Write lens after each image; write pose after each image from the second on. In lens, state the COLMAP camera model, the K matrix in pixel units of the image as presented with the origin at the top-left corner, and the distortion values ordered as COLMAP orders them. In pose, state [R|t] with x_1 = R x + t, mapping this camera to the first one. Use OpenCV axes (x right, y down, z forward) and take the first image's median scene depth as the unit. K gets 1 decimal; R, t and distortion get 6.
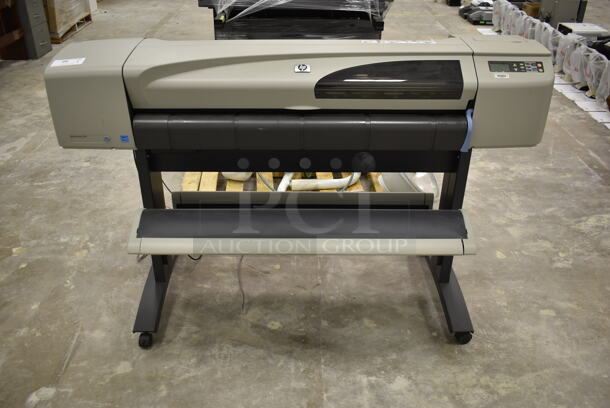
lens RADIAL K [[556.0, 0, 305.0], [0, 556.0, 204.0], [0, 0, 1]] dist [-0.015429, -0.008033]
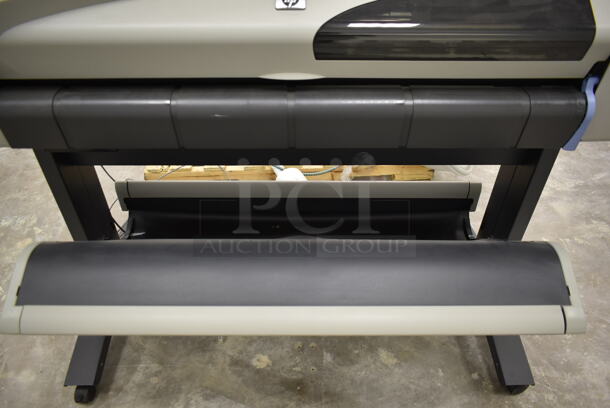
lens RADIAL K [[467.7, 0, 305.0], [0, 467.7, 204.0], [0, 0, 1]] dist [-0.007483, -0.009866]
pose [[0.999971, -0.001887, -0.007444, 0.009600], [0.003249, 0.982257, 0.187512, -0.110759], [0.006958, -0.187530, 0.982234, 0.424510]]
